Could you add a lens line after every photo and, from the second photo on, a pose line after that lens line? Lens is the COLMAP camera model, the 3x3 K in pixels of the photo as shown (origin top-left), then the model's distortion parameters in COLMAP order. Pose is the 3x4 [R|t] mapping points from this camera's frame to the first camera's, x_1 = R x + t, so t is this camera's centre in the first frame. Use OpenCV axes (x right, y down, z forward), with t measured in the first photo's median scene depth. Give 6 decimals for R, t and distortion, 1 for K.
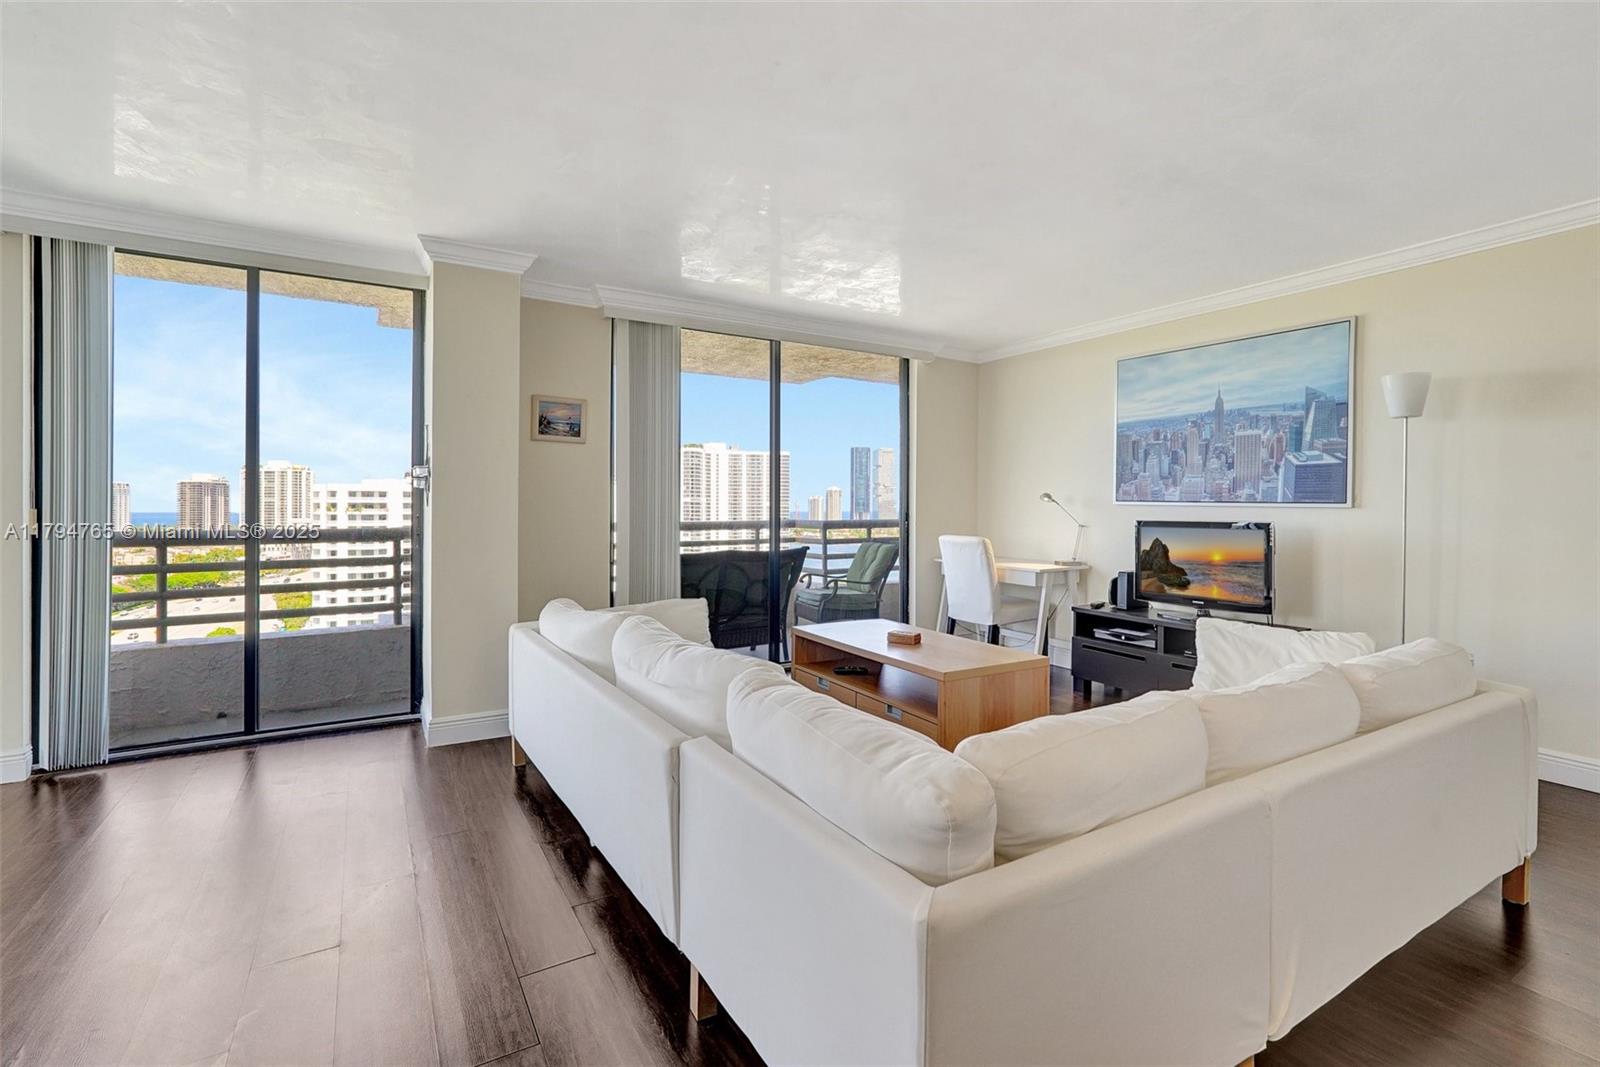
lens RADIAL K [[712.1, 0, 798.8], [0, 712.1, 529.3], [0, 0, 1]] dist [-0.013296, 0.012284]
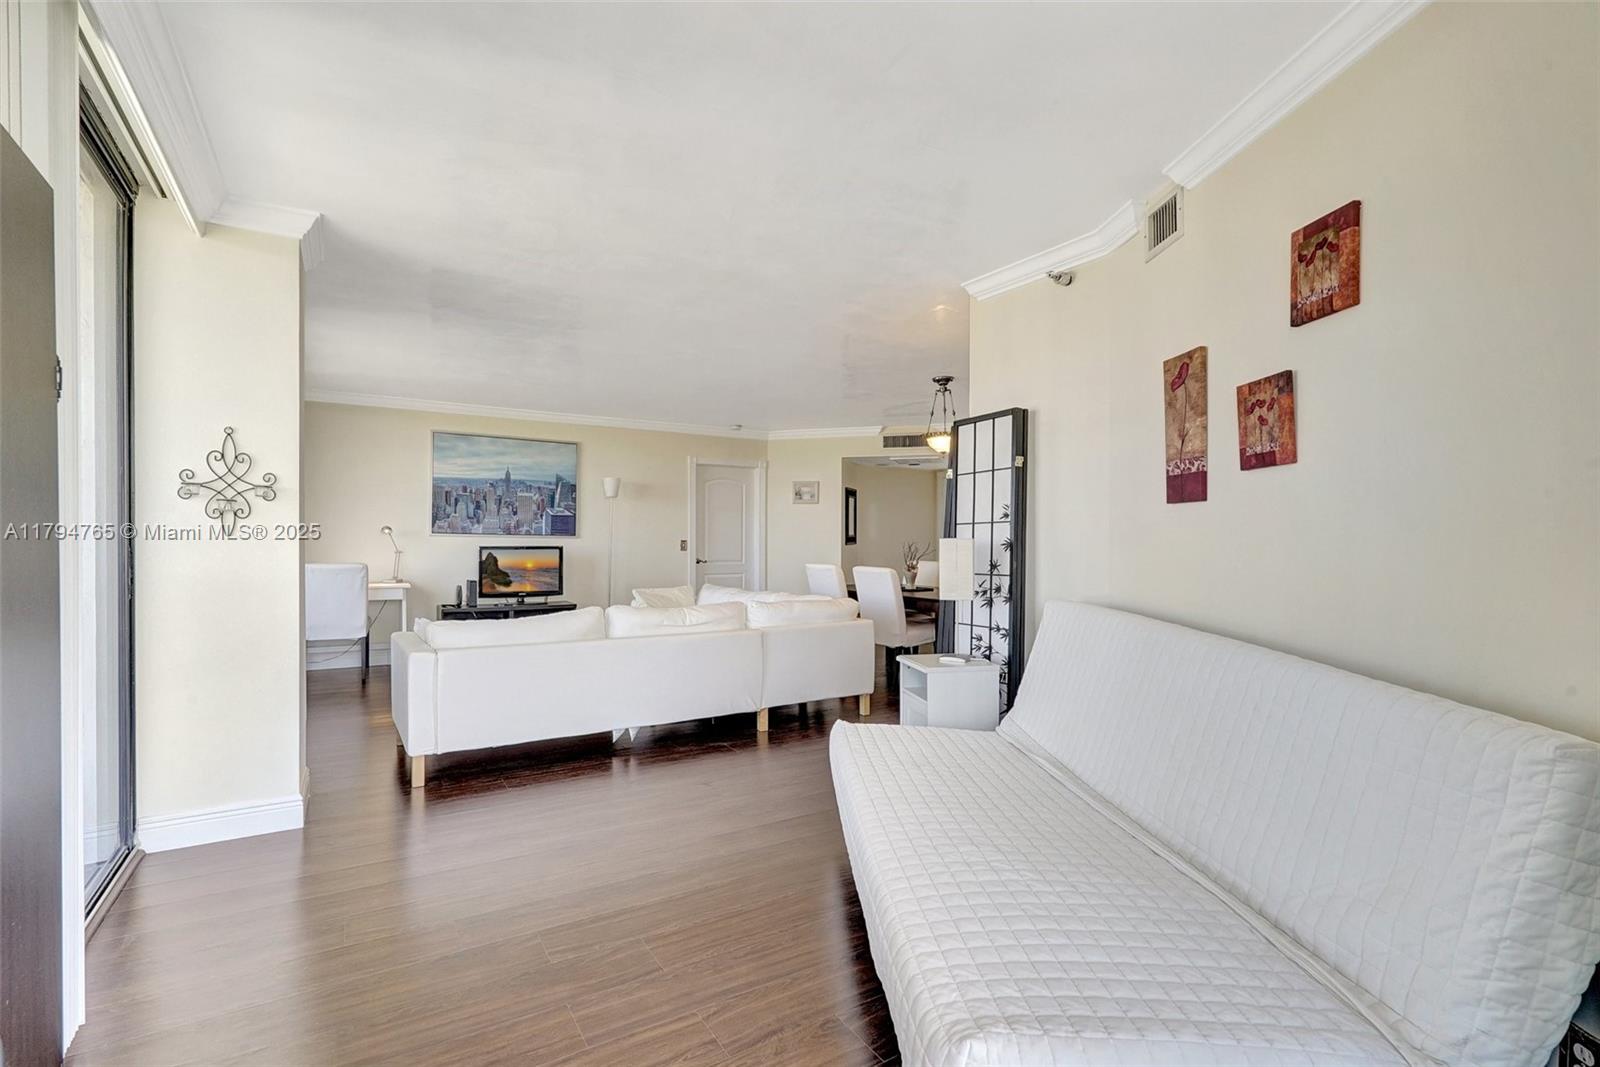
lens RADIAL K [[726.9, 0, 794.6], [0, 726.9, 537.7], [0, 0, 1]] dist [-0.003310, 0.001108]
pose [[-0.010704, 0.000940, 0.999942, -1.099783], [0.030843, 0.999524, -0.000609, -0.009764], [-0.999467, 0.030834, -0.010728, 0.357738]]
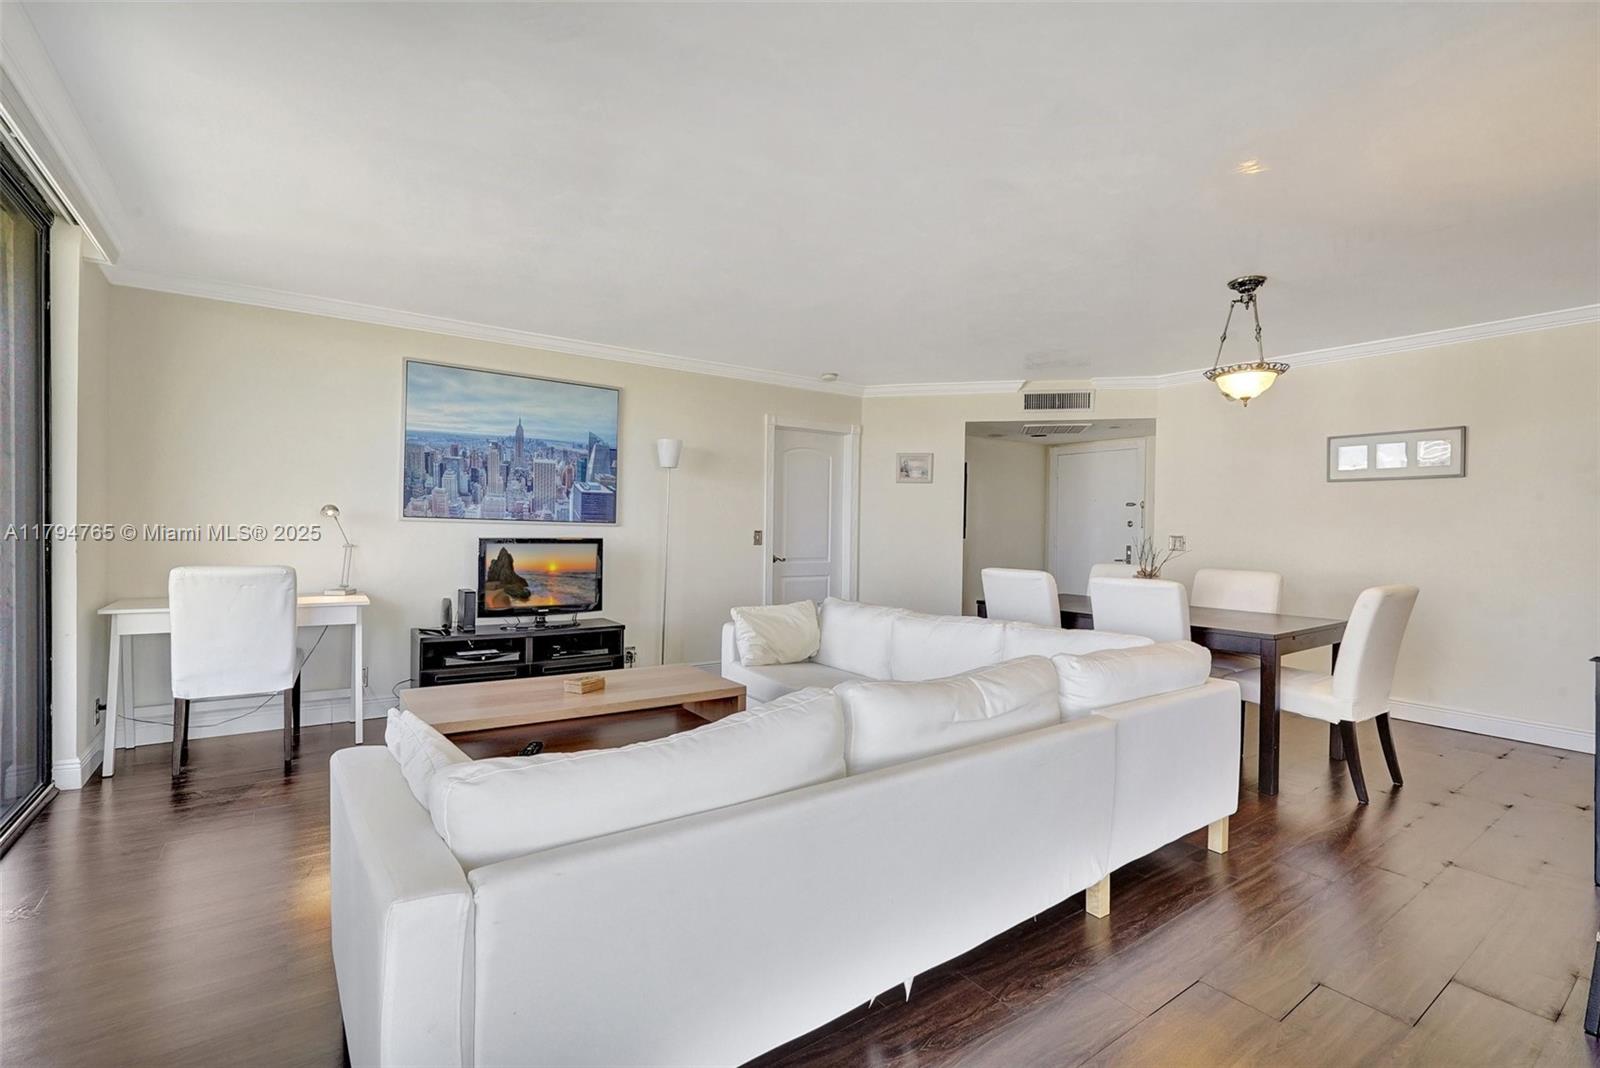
lens RADIAL K [[712.1, 0, 798.8], [0, 712.1, 529.8], [0, 0, 1]] dist [-0.013296, 0.012284]
pose [[-0.074007, -0.005848, 0.997241, -0.542583], [0.020040, 0.999772, 0.007350, -0.023078], [-0.997056, 0.020529, -0.073873, 0.652059]]
